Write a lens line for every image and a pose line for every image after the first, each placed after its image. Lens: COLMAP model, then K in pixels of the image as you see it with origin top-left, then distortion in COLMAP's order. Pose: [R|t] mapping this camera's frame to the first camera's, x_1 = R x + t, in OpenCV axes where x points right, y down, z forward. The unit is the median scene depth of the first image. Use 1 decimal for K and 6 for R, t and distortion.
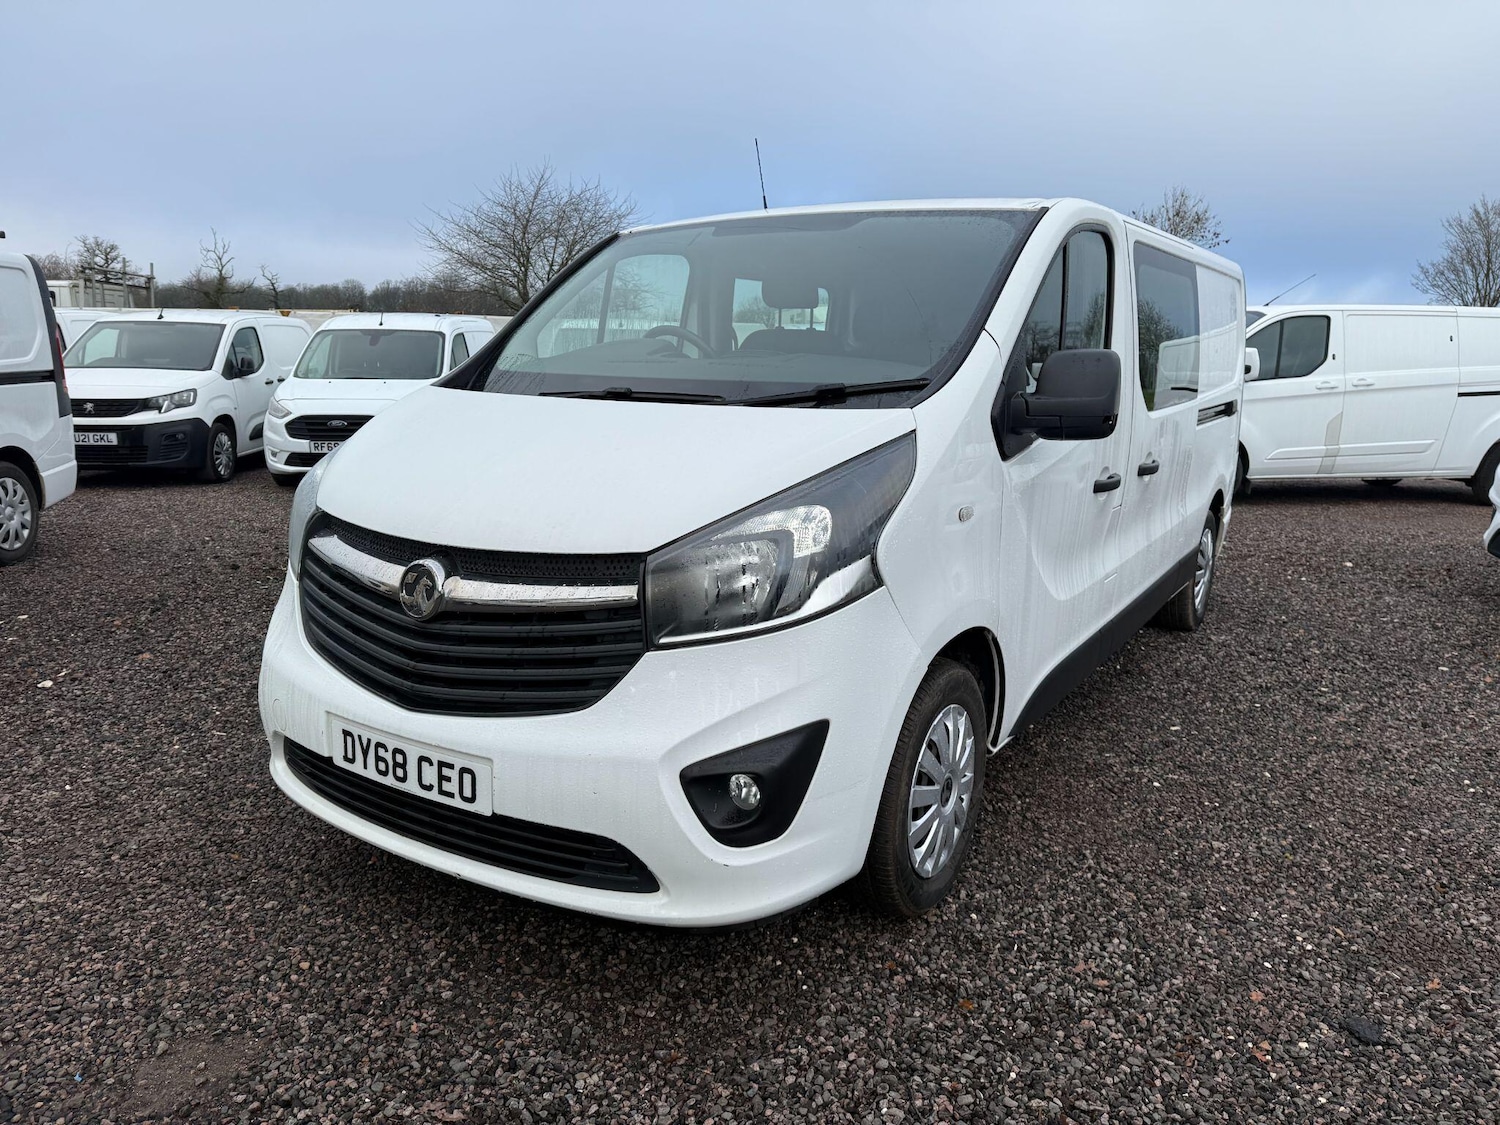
lens RADIAL K [[1080.7, 0, 766.3], [0, 1080.7, 549.5], [0, 0, 1]] dist [0.035255, -0.043119]
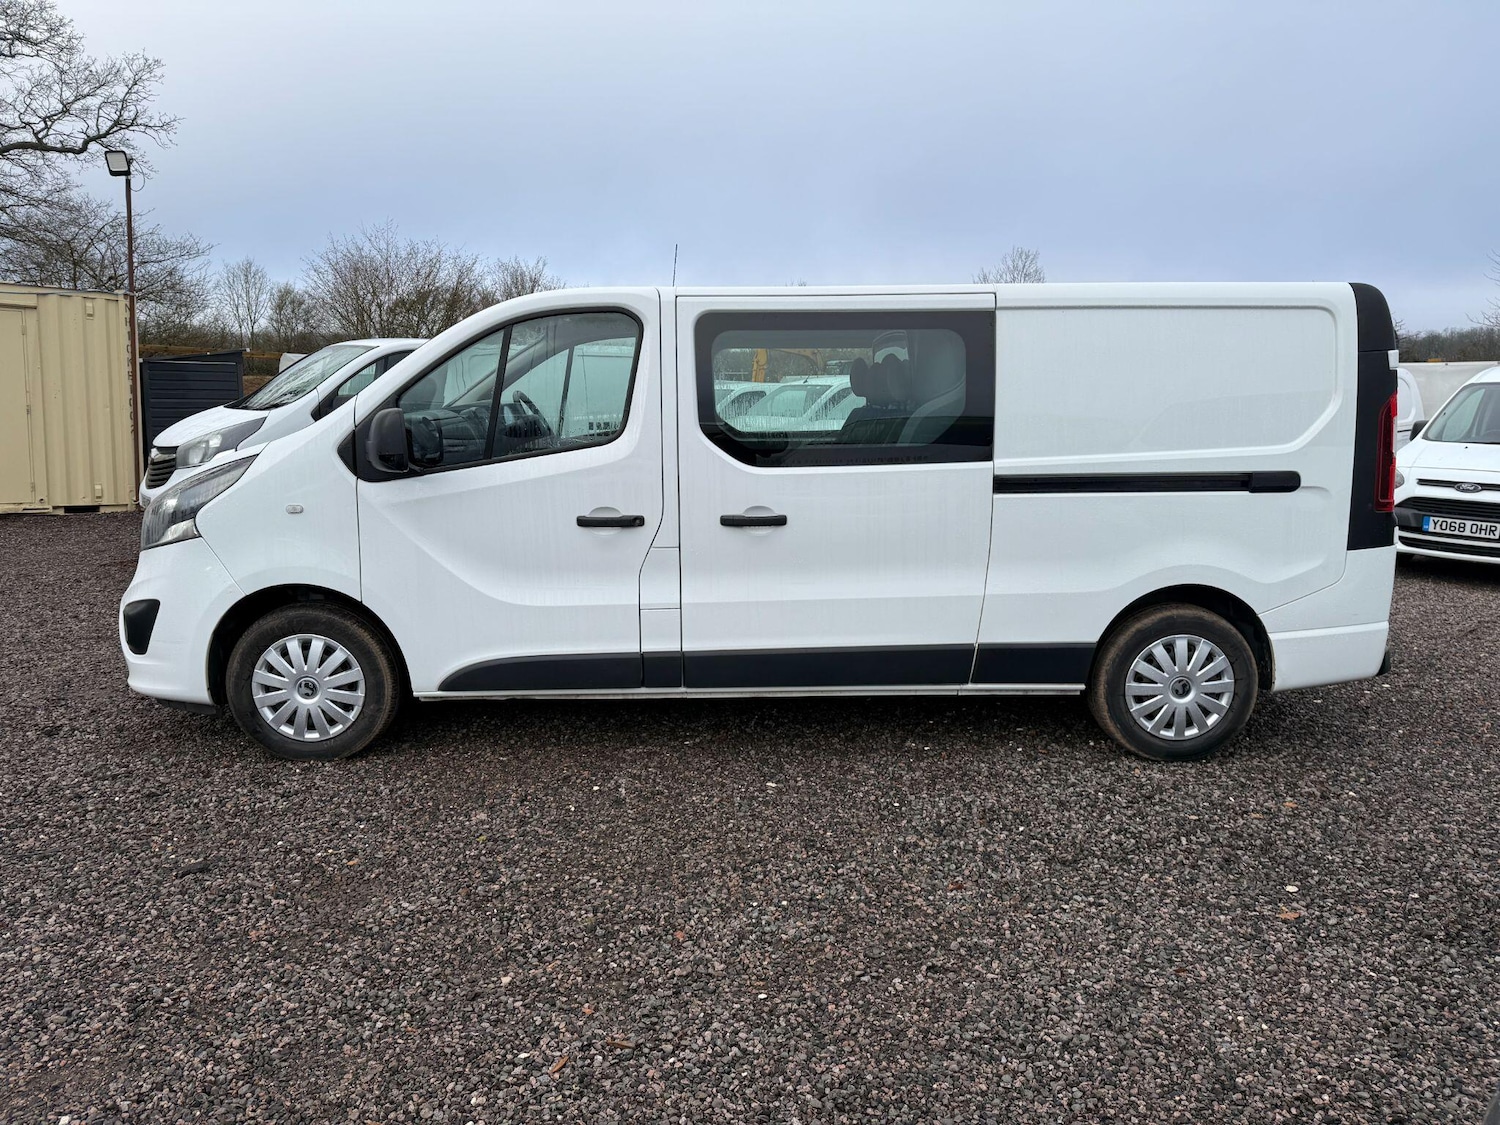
lens RADIAL K [[1071.0, 0, 736.2], [0, 1071.0, 561.9], [0, 0, 1]] dist [0.007769, 0.000799]
pose [[0.538779, 0.119663, -0.833905, 1.830465], [-0.147078, 0.988019, 0.046752, -0.125469], [0.829509, 0.097460, 0.549924, 0.667803]]
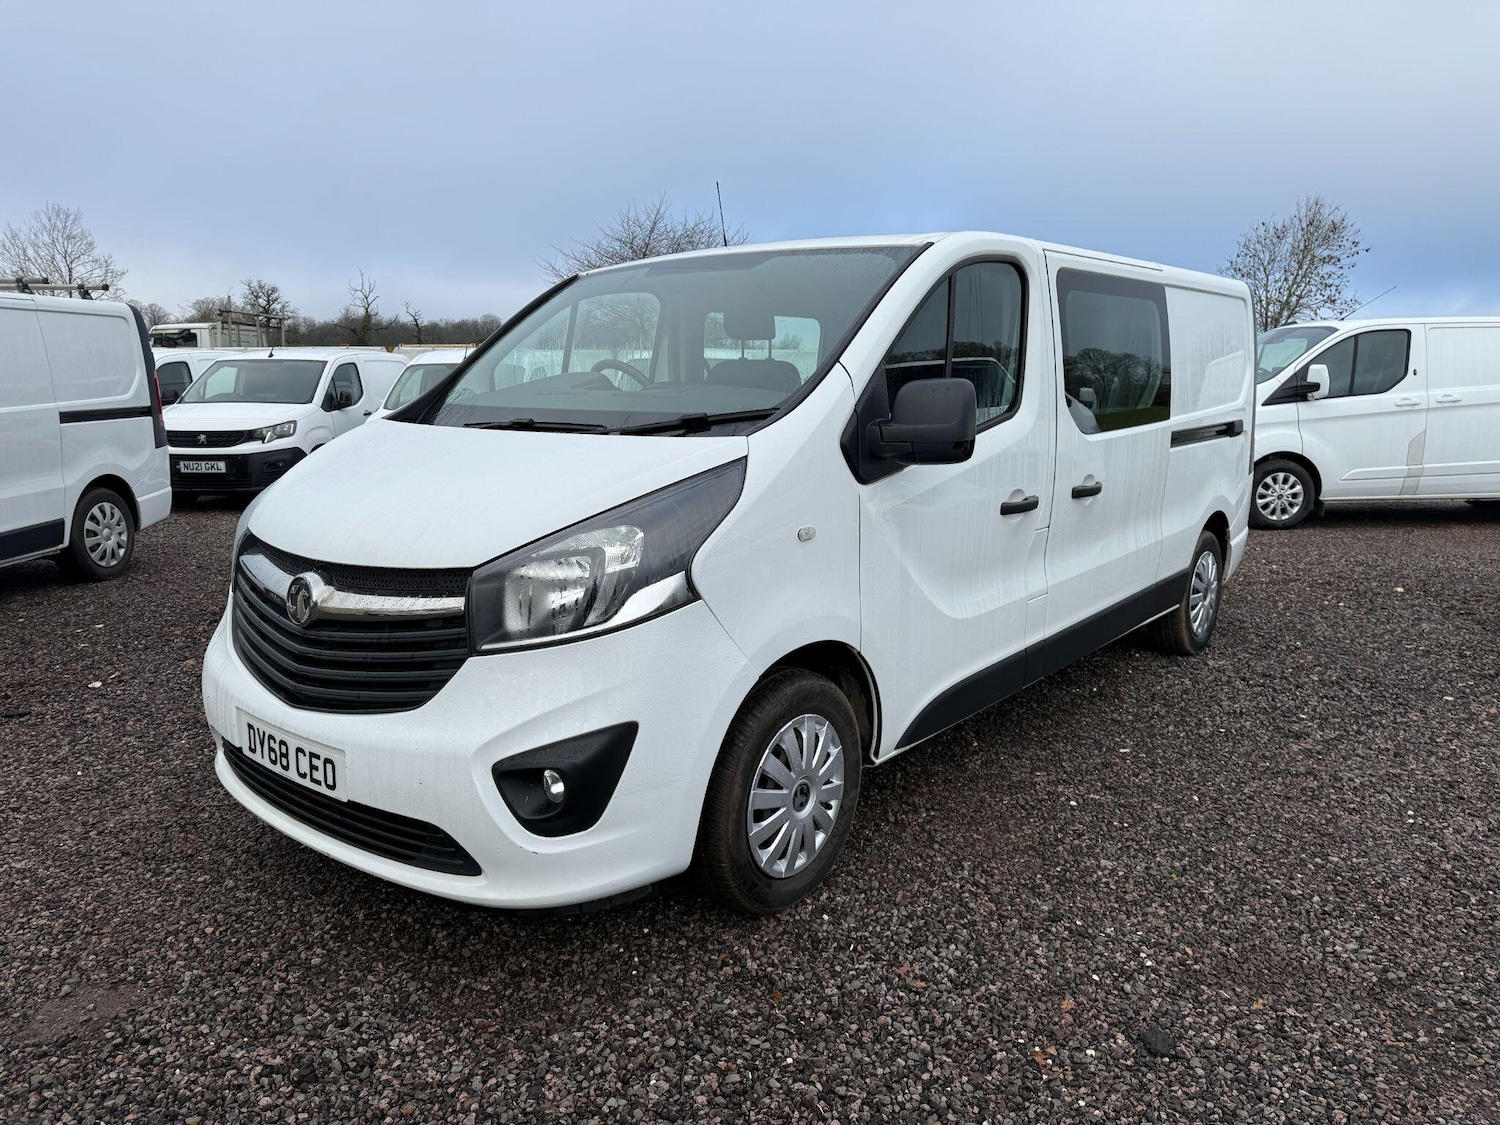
lens RADIAL K [[1077.6, 0, 748.8], [0, 1077.6, 545.8], [0, 0, 1]] dist [0.042842, -0.051076]
pose [[0.991495, 0.002786, -0.130115, 0.261018], [-0.005968, 0.999692, -0.024077, 0.004236], [0.130008, 0.024649, 0.991207, -0.057657]]
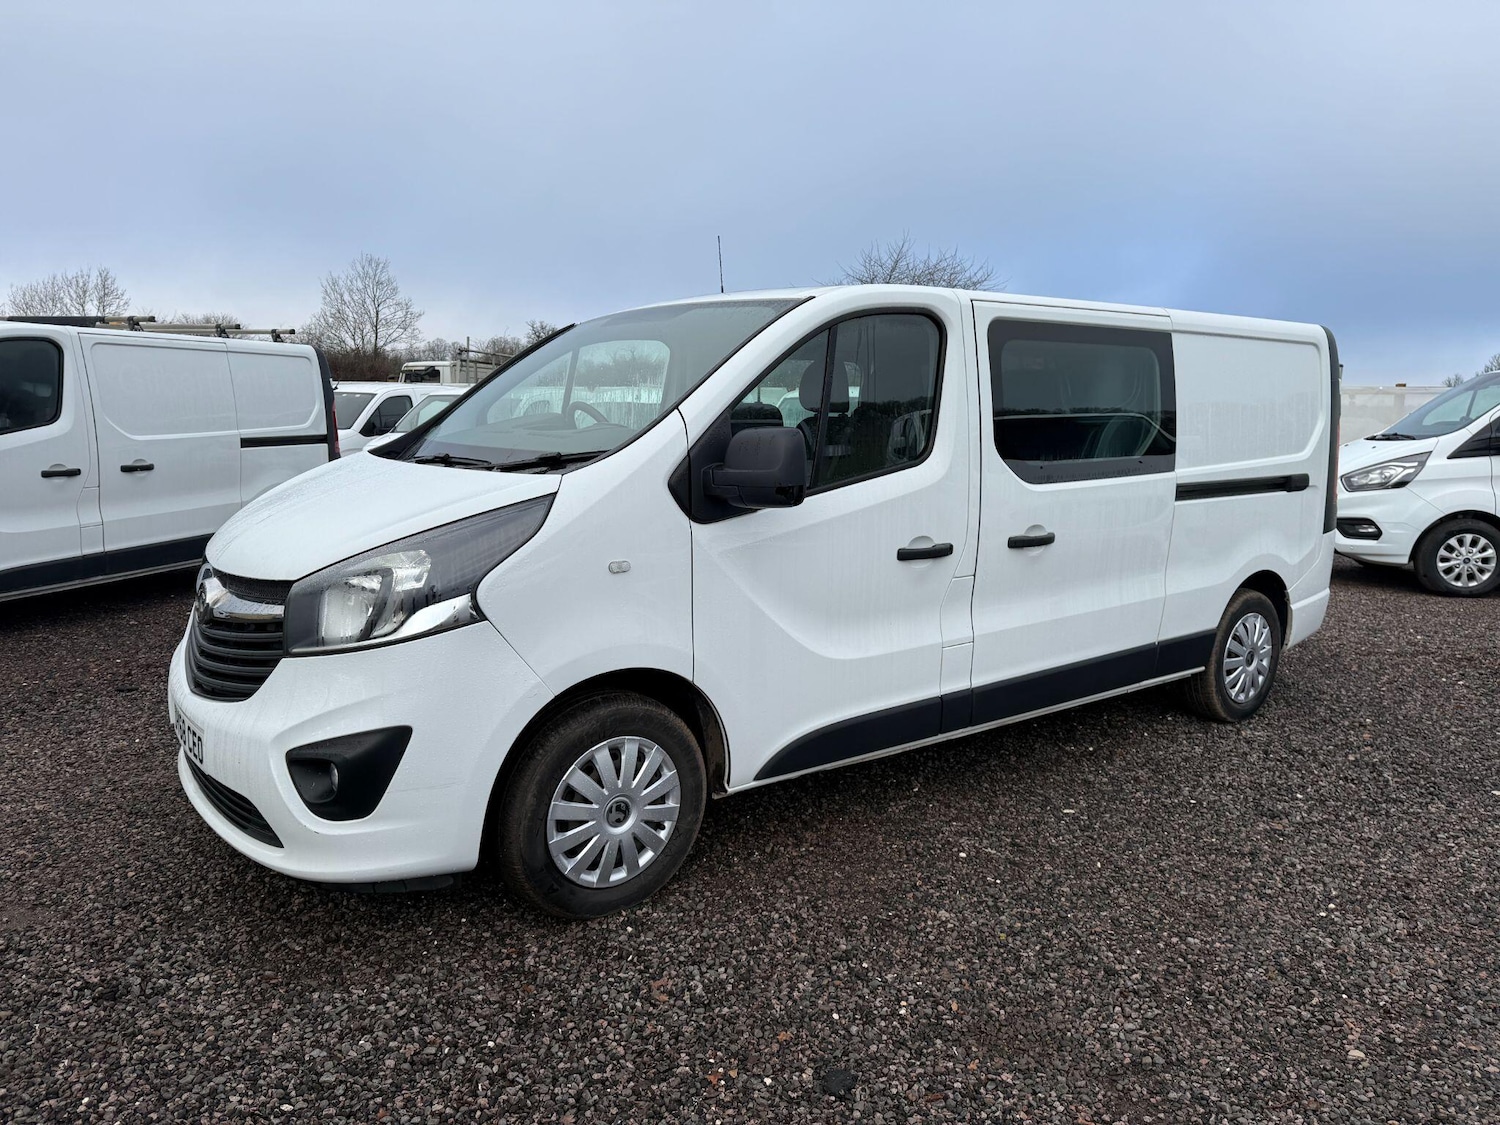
lens RADIAL K [[1077.6, 0, 748.8], [0, 1077.6, 545.8], [0, 0, 1]] dist [0.042842, -0.051076]
pose [[0.933909, 0.041885, -0.355048, 0.706700], [-0.063222, 0.996810, -0.048705, -0.008799], [0.351875, 0.067933, 0.933579, -0.022817]]
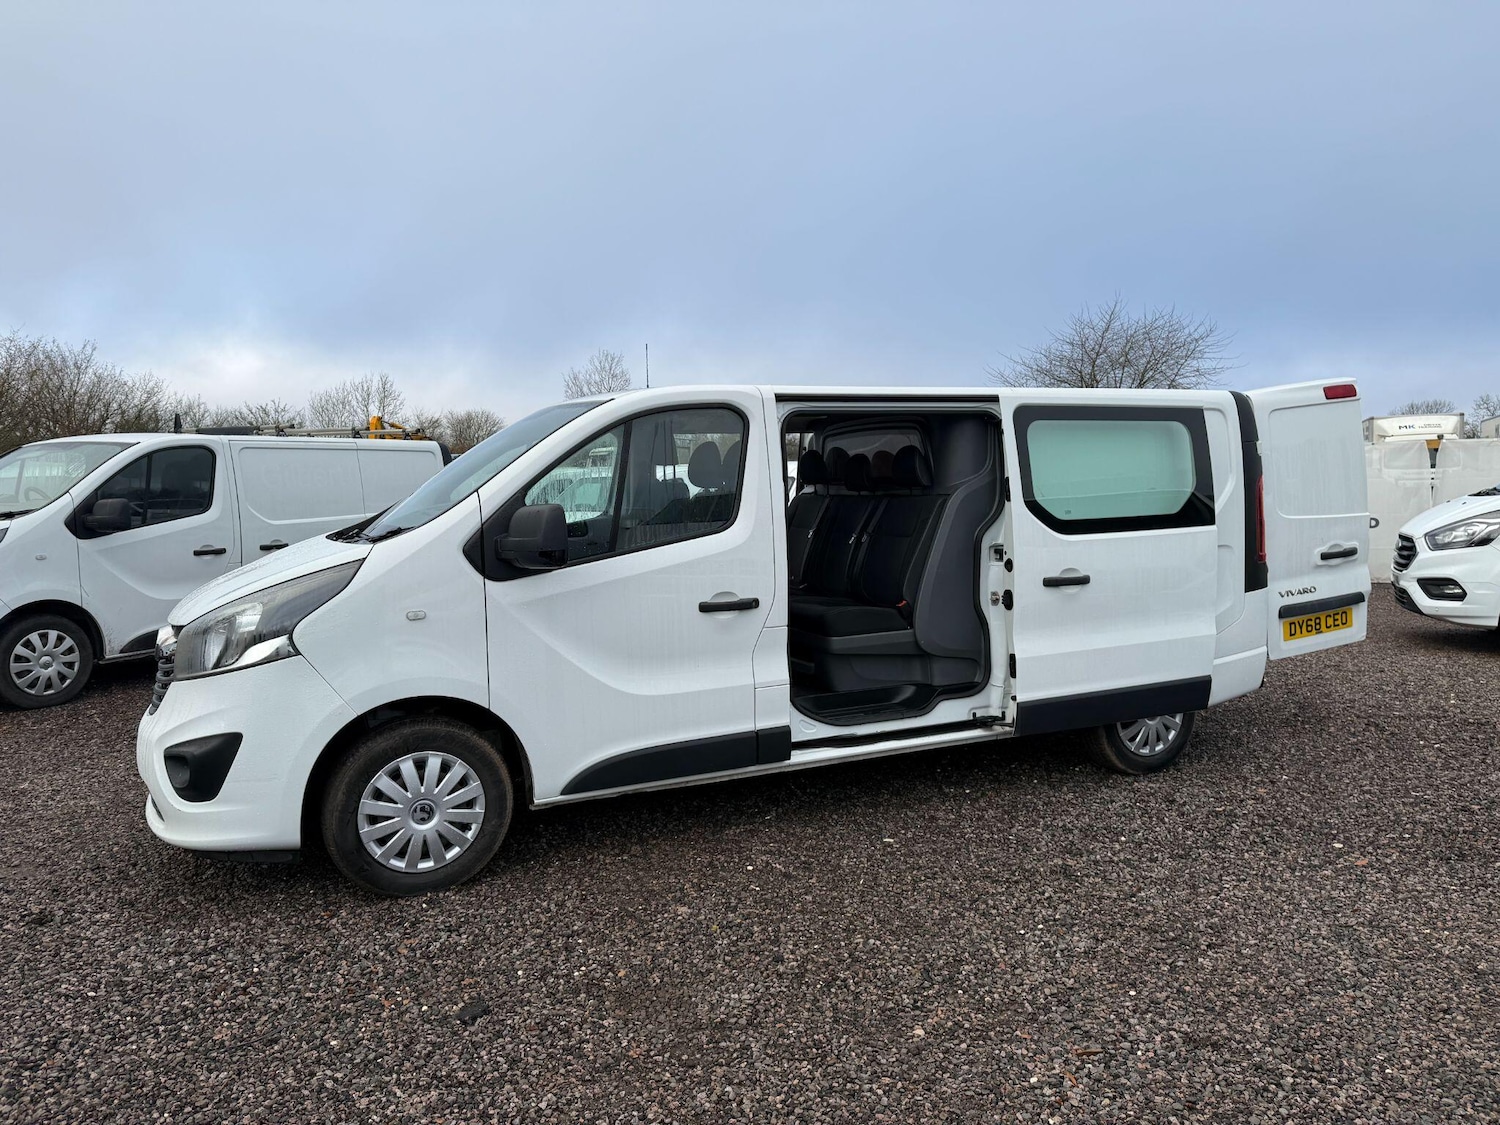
lens RADIAL K [[1074.2, 0, 750.0], [0, 1074.2, 562.5], [0, 0, 1]] dist [0.042924, -0.053014]
pose [[0.832344, 0.011646, -0.554138, 1.350919], [-0.069858, 0.994011, -0.084040, -0.014728], [0.549840, 0.108661, 0.828172, 0.028996]]
